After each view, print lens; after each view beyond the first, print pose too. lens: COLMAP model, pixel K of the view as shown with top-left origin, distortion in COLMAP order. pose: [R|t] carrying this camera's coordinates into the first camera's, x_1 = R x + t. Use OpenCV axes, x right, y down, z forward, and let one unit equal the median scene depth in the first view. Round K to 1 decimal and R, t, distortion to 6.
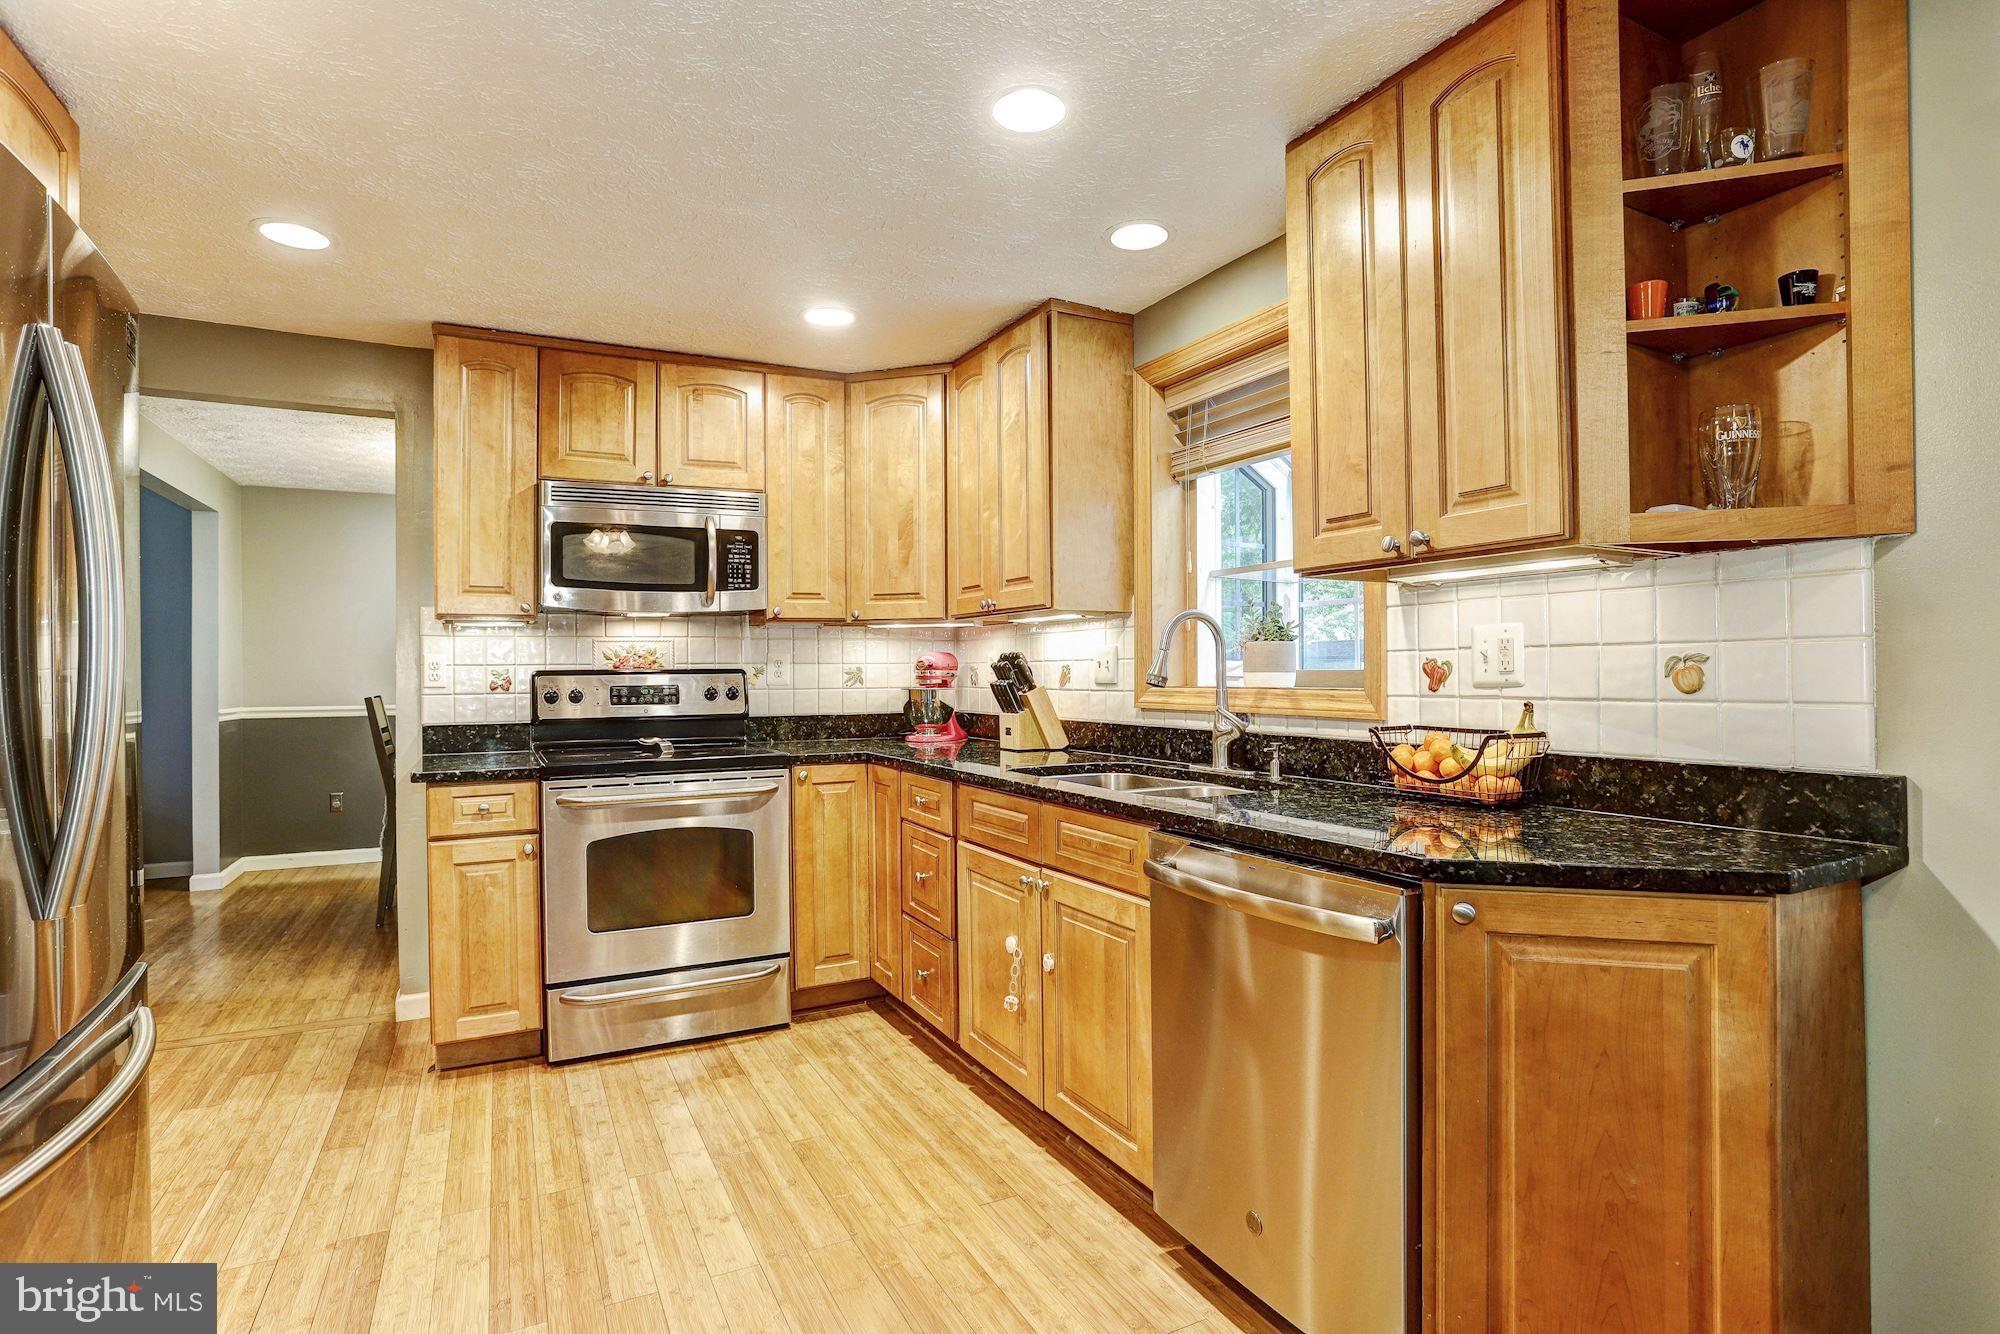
lens RADIAL K [[985.5, 0, 989.7], [0, 985.5, 666.9], [0, 0, 1]] dist [-0.073254, 0.040241]
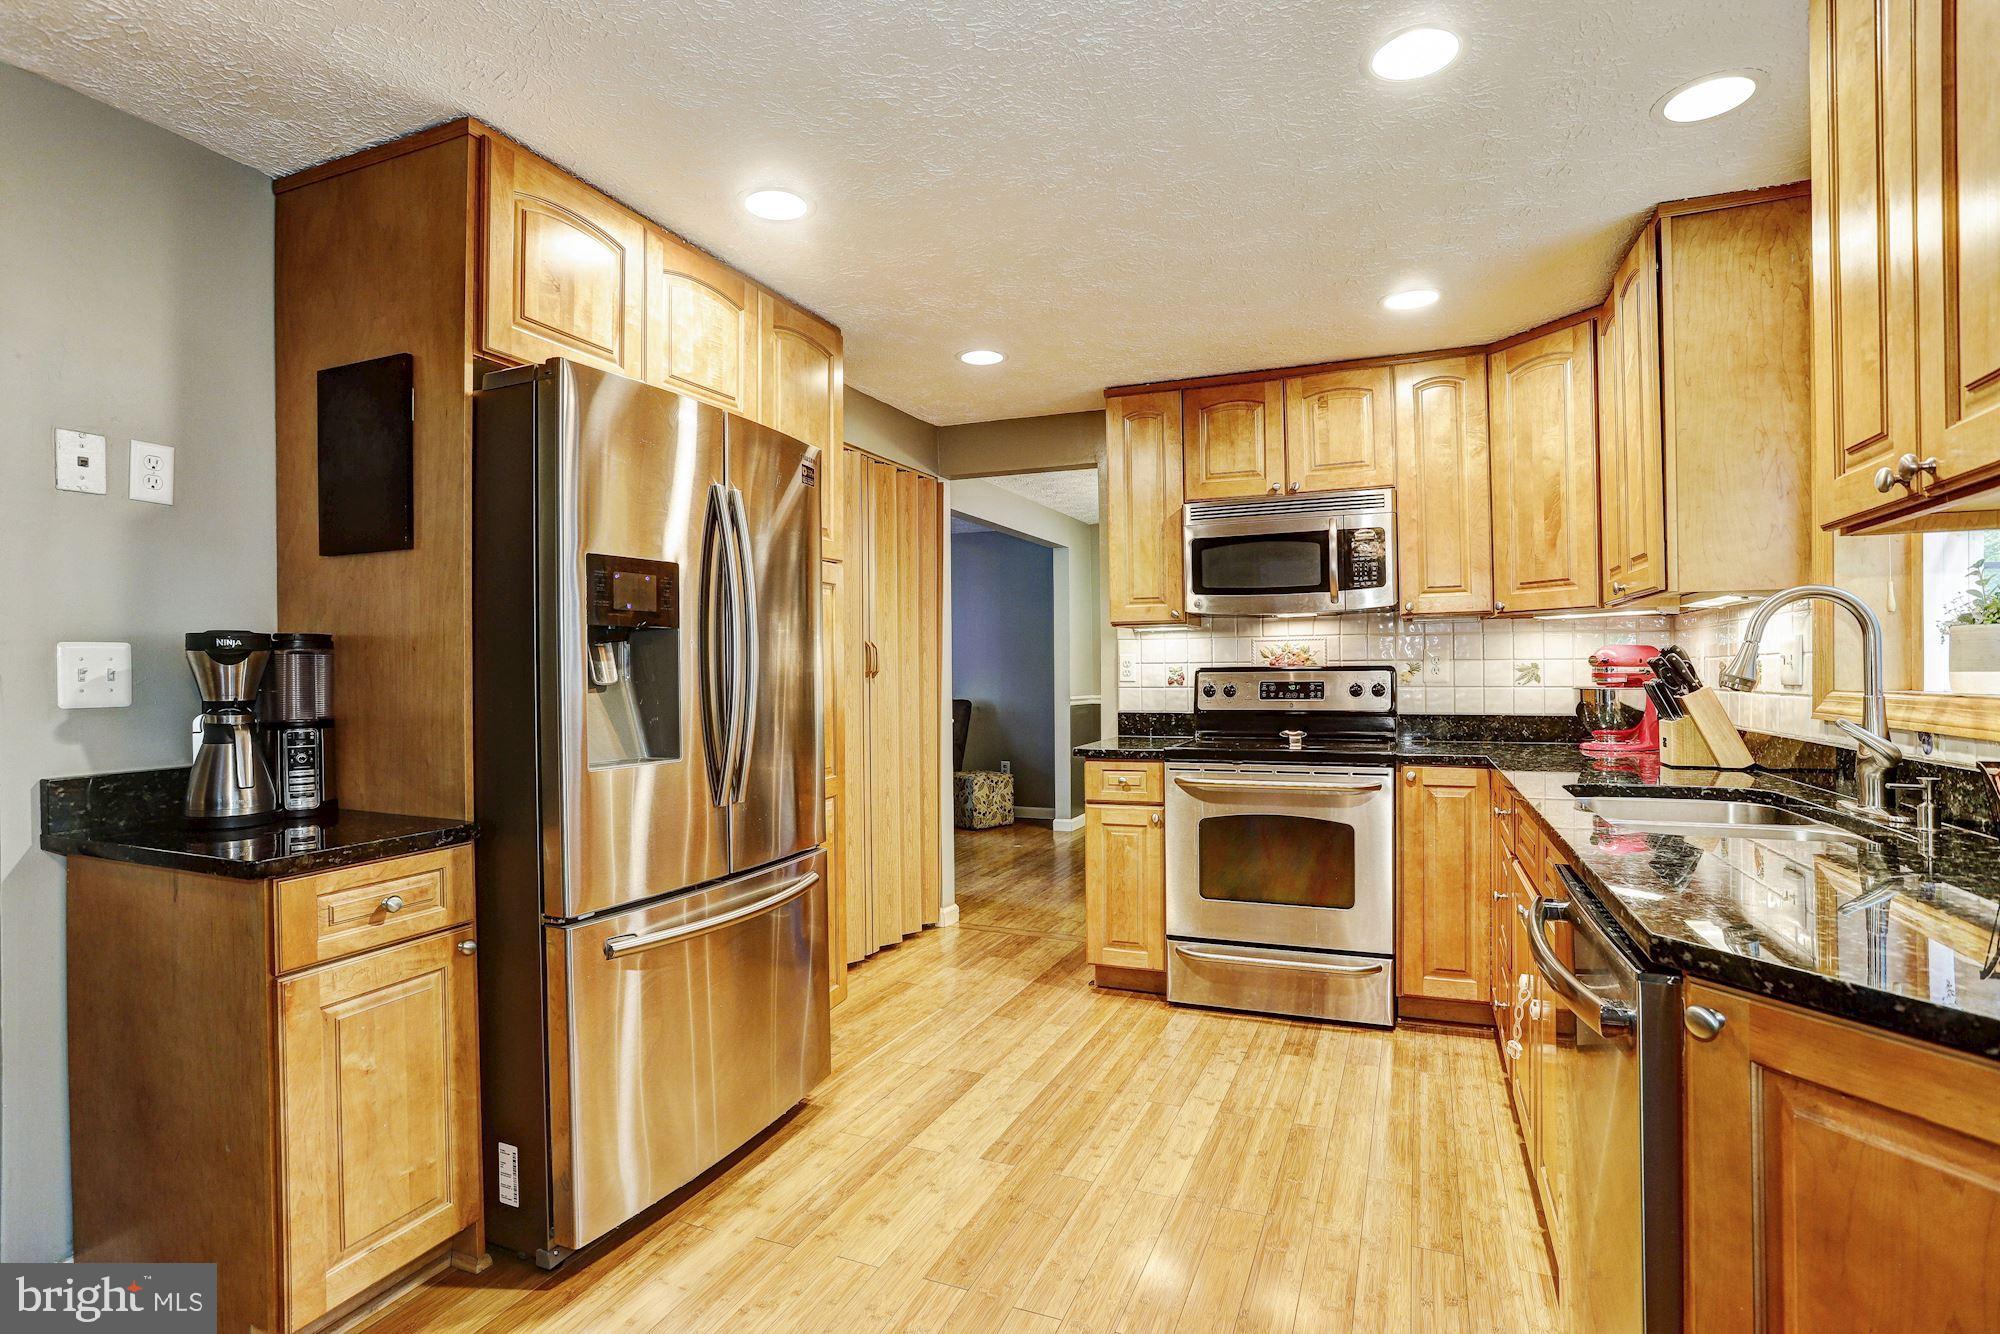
lens RADIAL K [[985.5, 0, 989.7], [0, 985.5, 666.9], [0, 0, 1]] dist [-0.073254, 0.040241]
pose [[0.638236, -0.000371, -0.769841, 0.289316], [0.005115, 0.999980, 0.003759, -0.002980], [0.769824, -0.006337, 0.638225, 0.068218]]
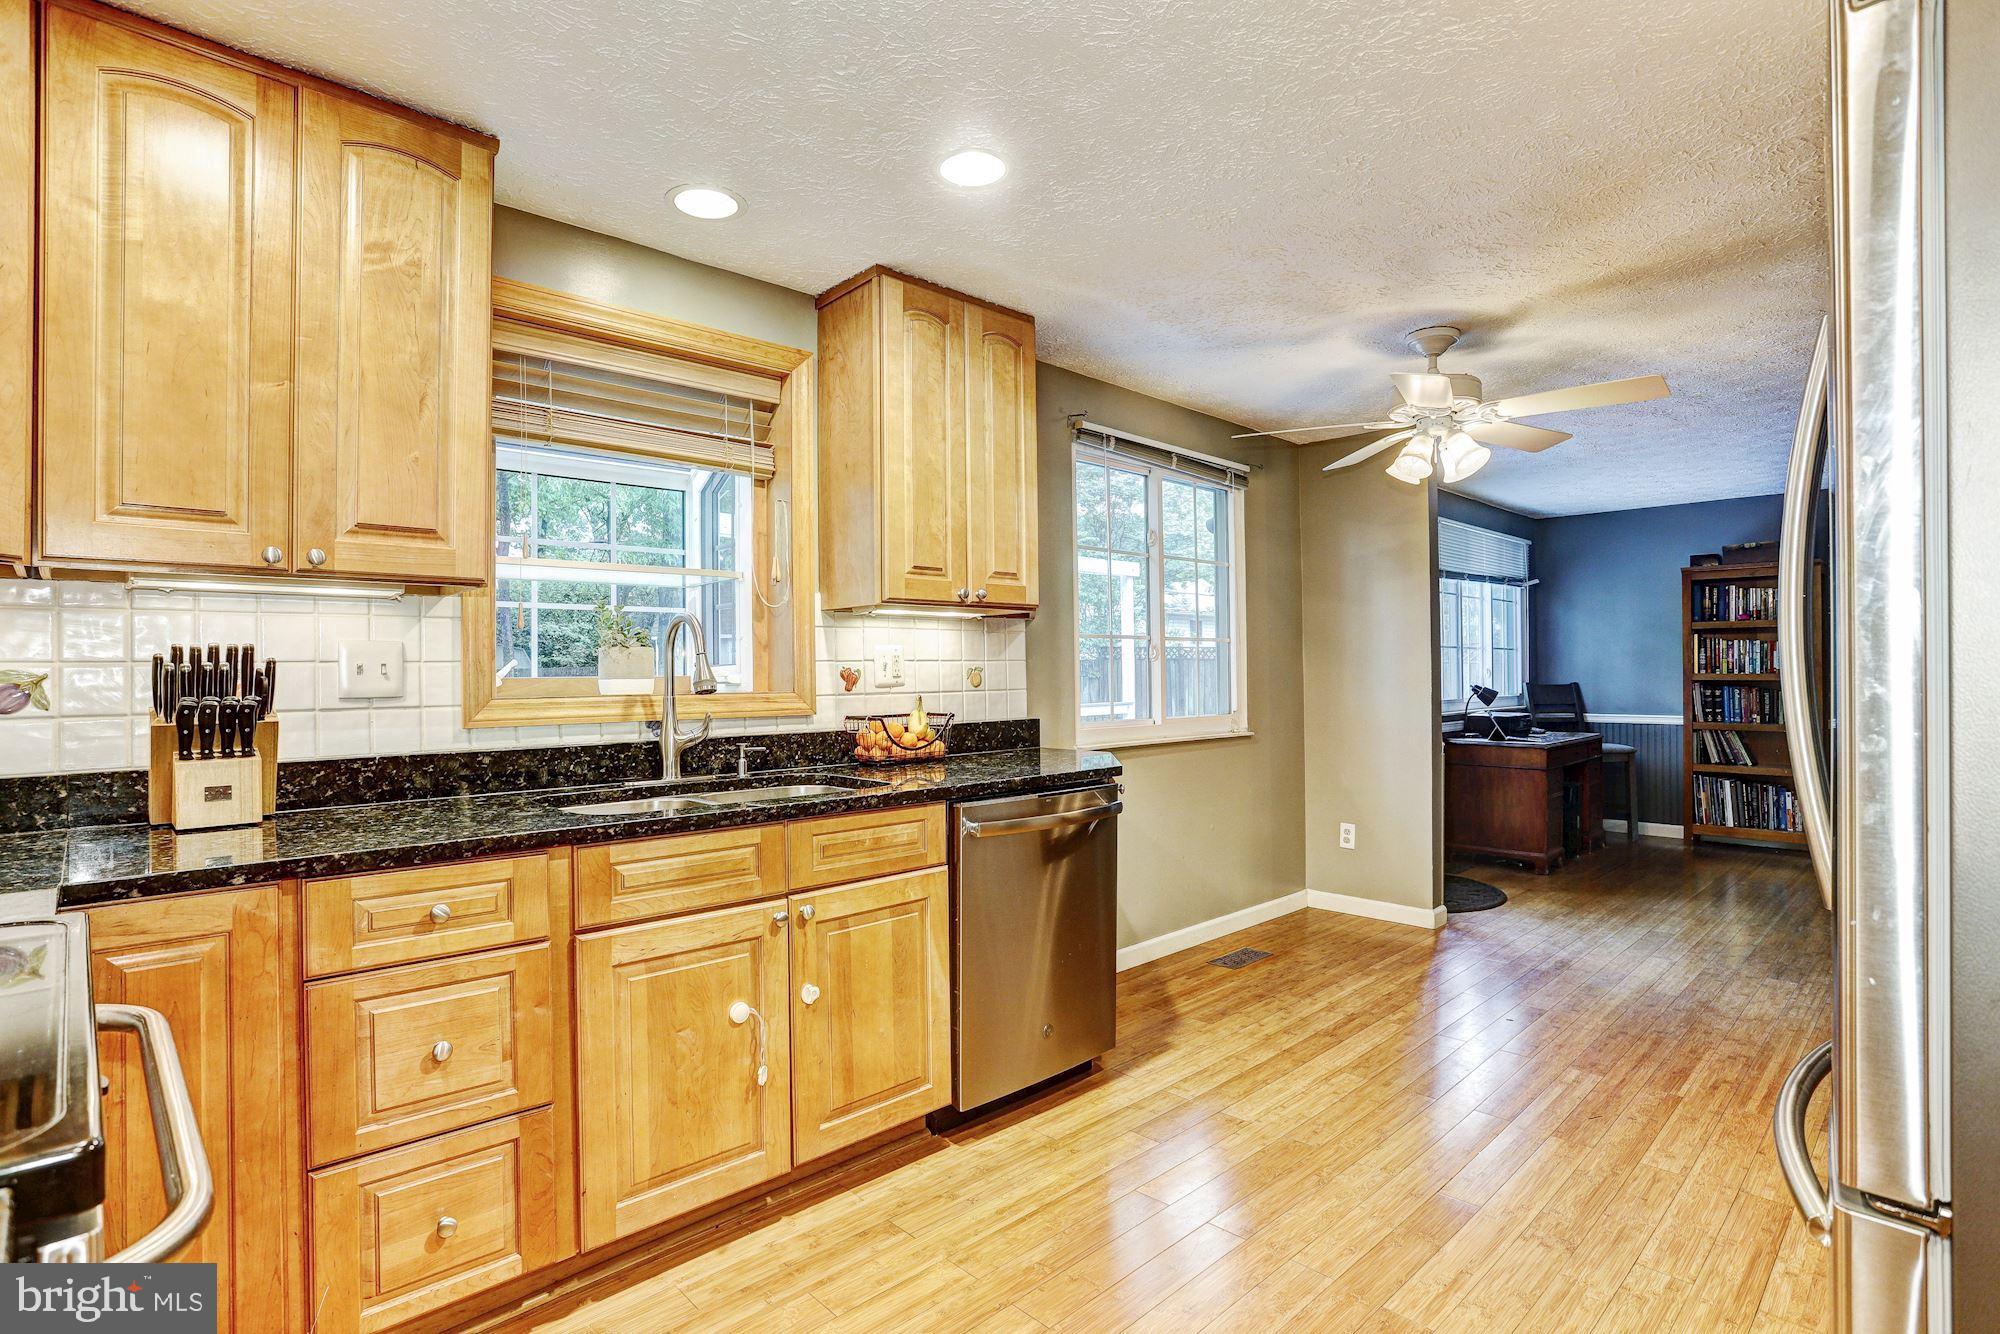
lens RADIAL K [[985.5, 0, 989.7], [0, 985.5, 666.9], [0, 0, 1]] dist [-0.073254, 0.040241]
pose [[-0.281452, 0.011287, 0.959509, -0.623969], [0.004054, 0.999936, -0.010573, 0.004111], [-0.959567, 0.000914, -0.281480, 0.788526]]
